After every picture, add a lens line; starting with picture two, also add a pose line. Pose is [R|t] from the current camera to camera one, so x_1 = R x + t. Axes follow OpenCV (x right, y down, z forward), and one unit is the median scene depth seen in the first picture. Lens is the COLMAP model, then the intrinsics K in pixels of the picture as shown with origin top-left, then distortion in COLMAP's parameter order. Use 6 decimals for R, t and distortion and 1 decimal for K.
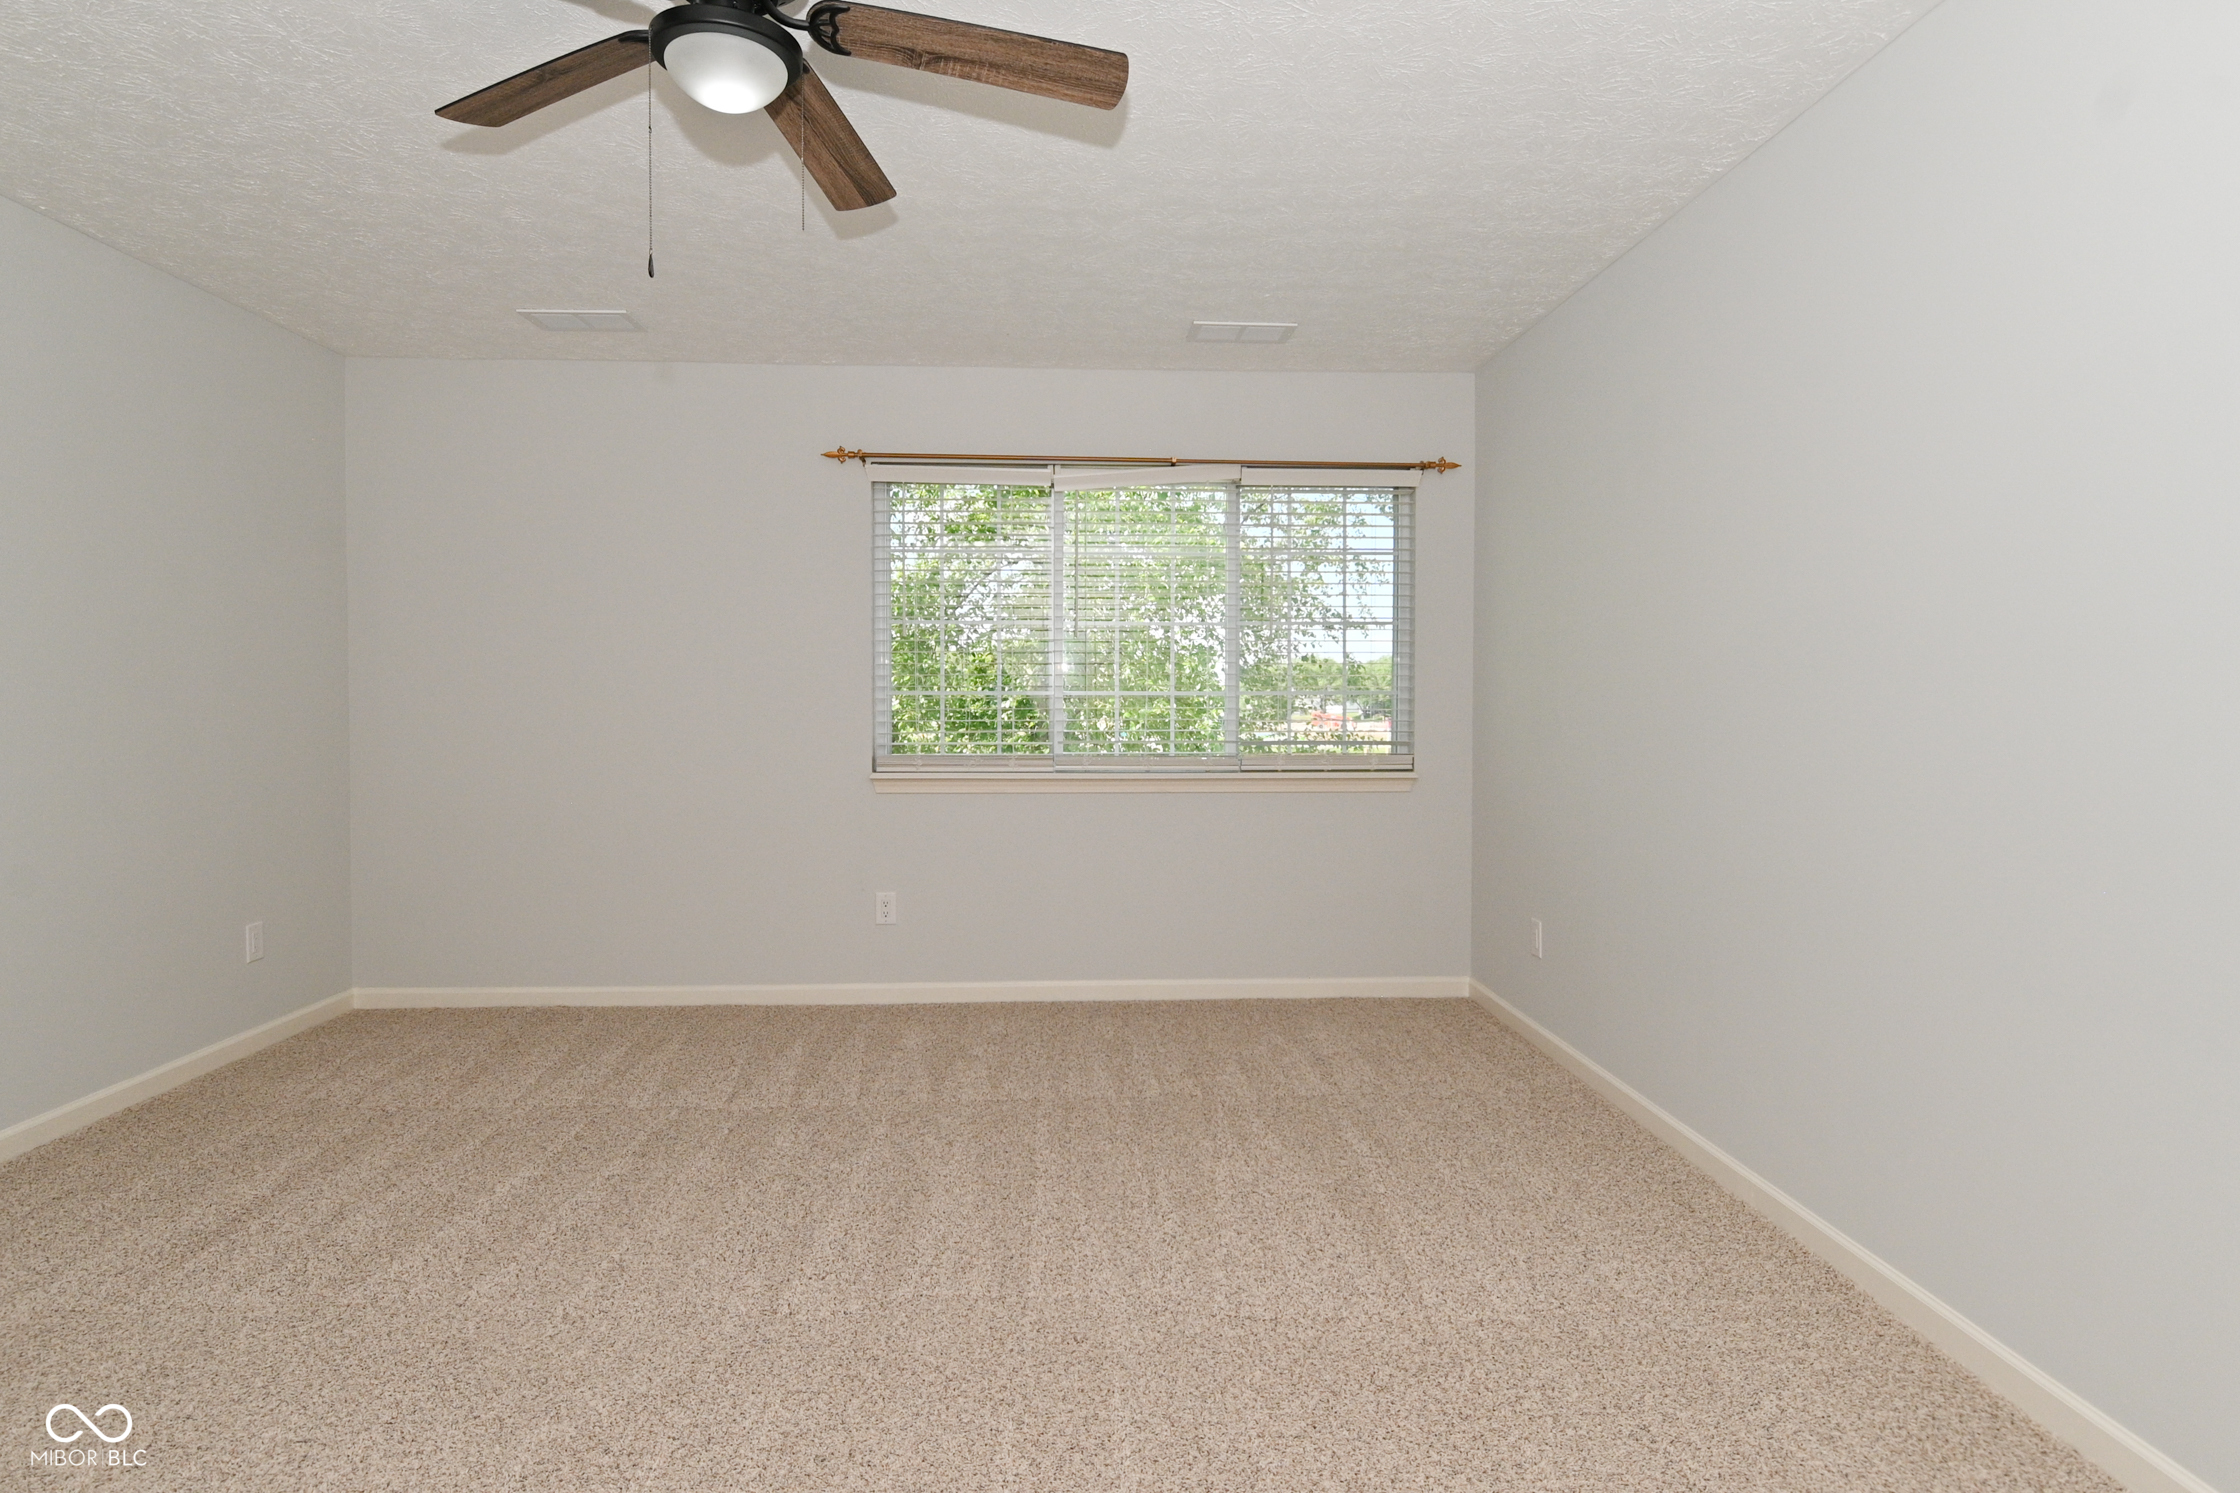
lens RADIAL K [[1176.9, 0, 1118.4], [0, 1176.9, 755.4], [0, 0, 1]] dist [-0.019519, -0.004420]
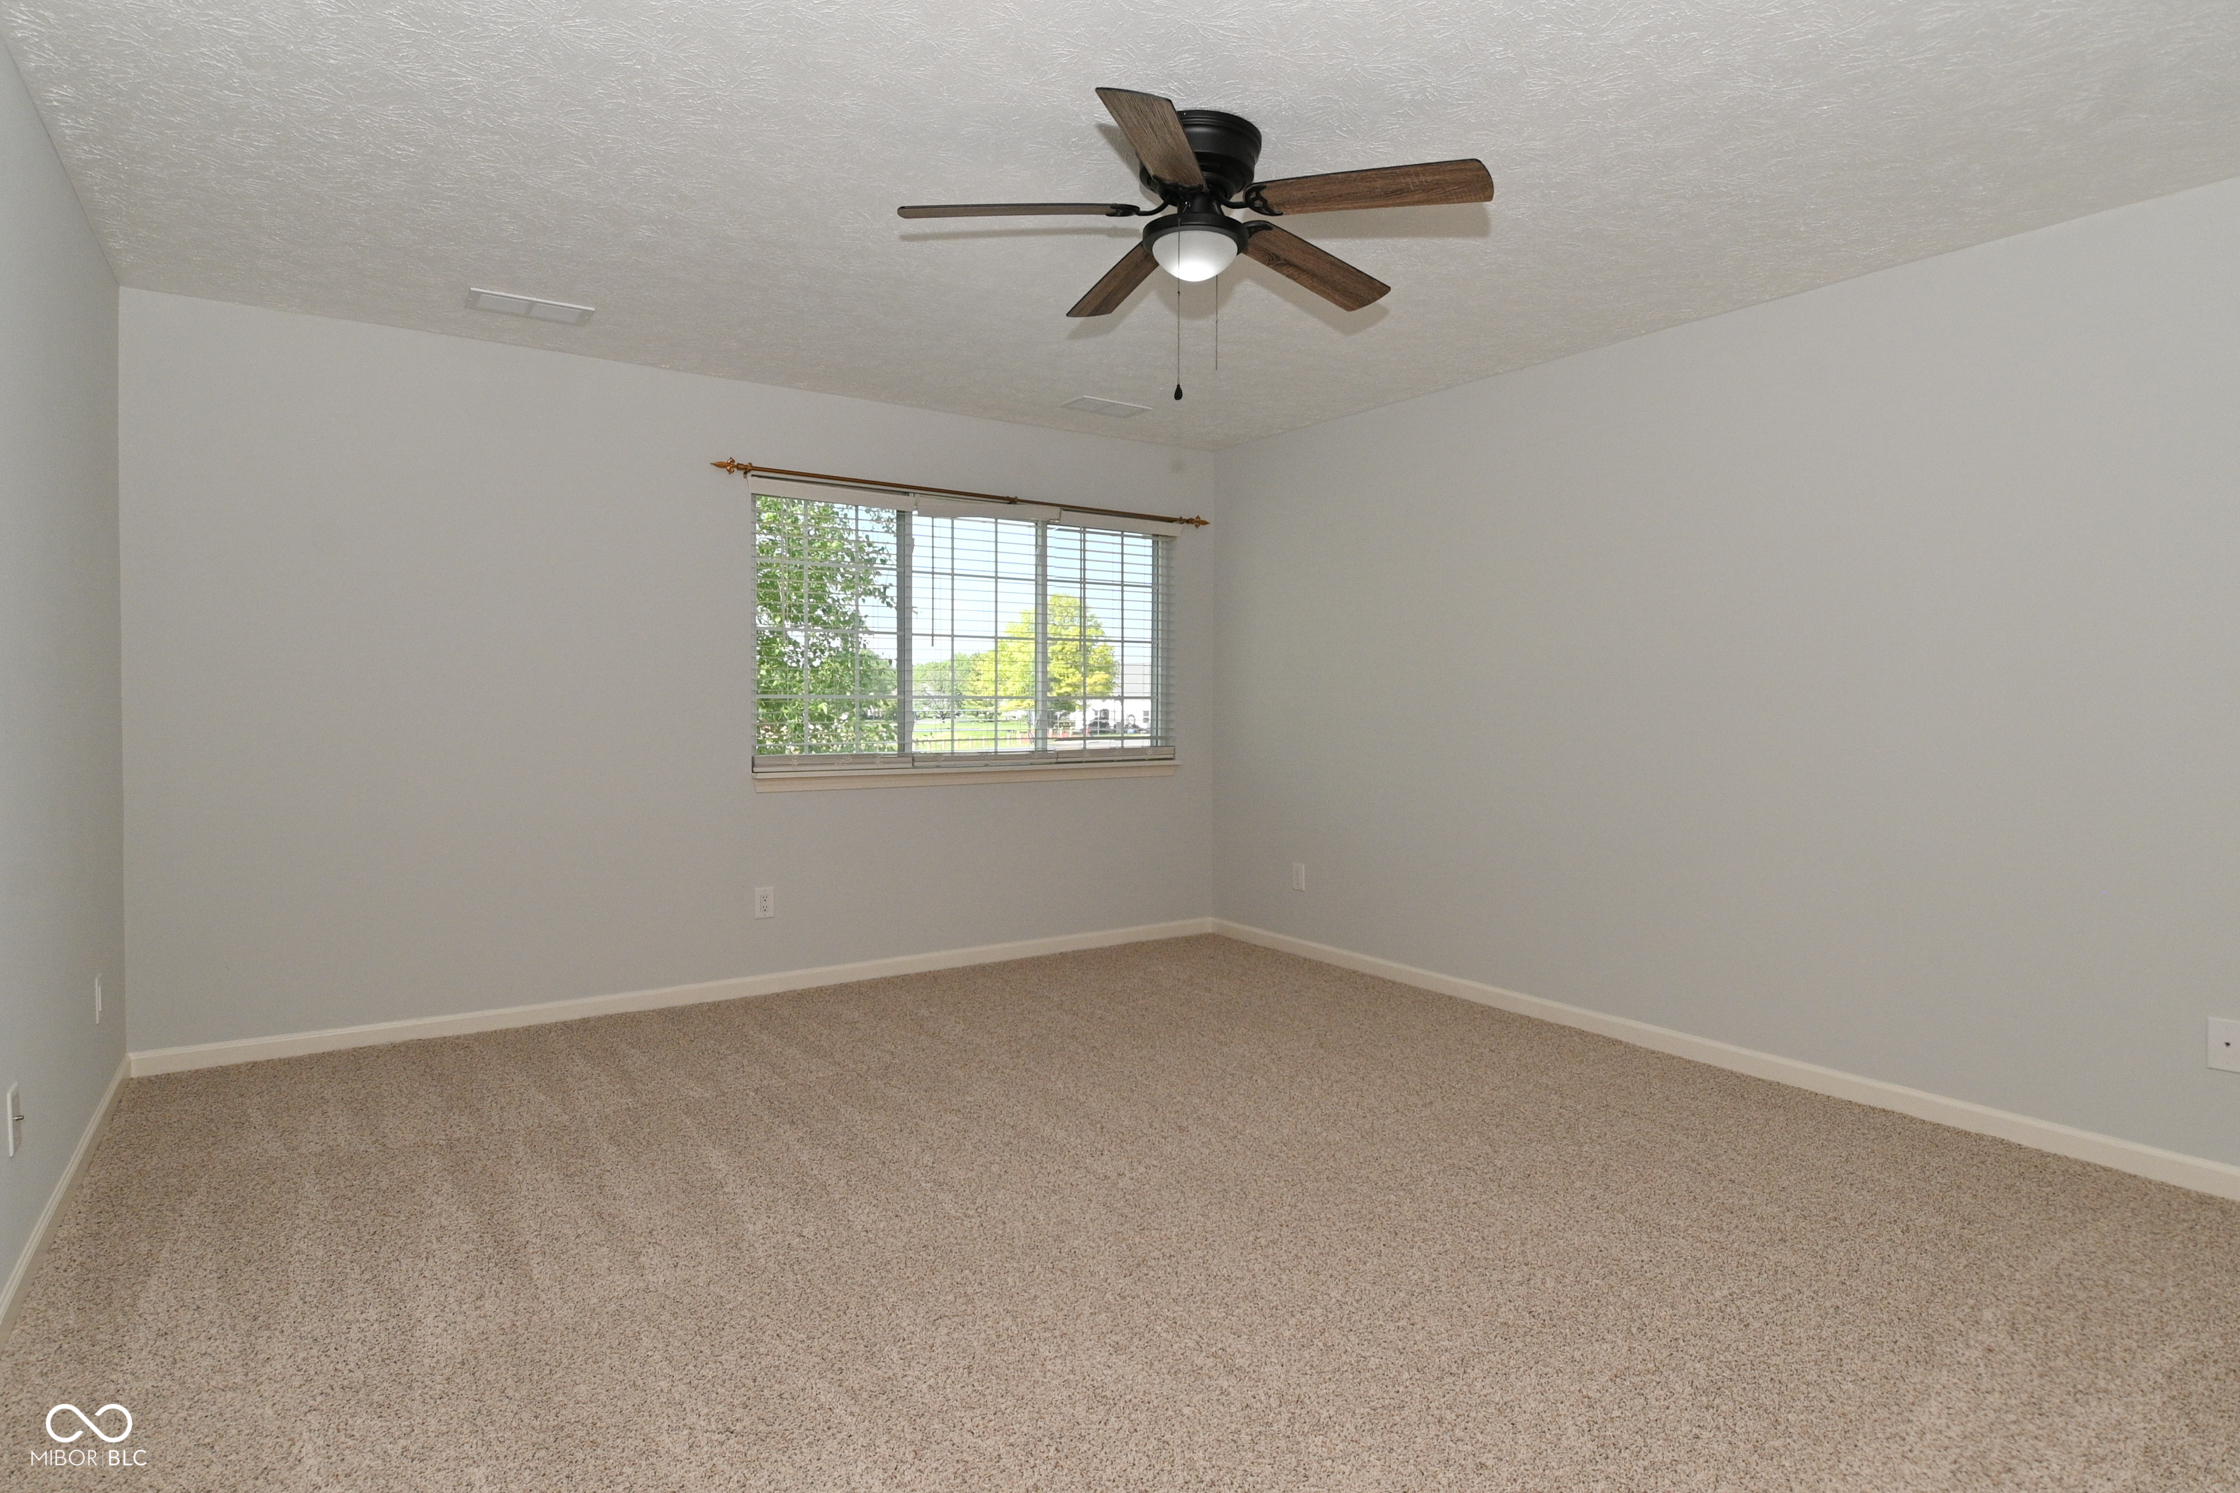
lens RADIAL K [[1176.9, 0, 1129.1], [0, 1176.9, 749.3], [0, 0, 1]] dist [-0.019519, -0.004420]
pose [[0.854083, -0.019027, 0.519788, -0.473322], [0.023722, 0.999716, -0.002385, 0.004560], [-0.519595, 0.014368, 0.854292, -0.061877]]
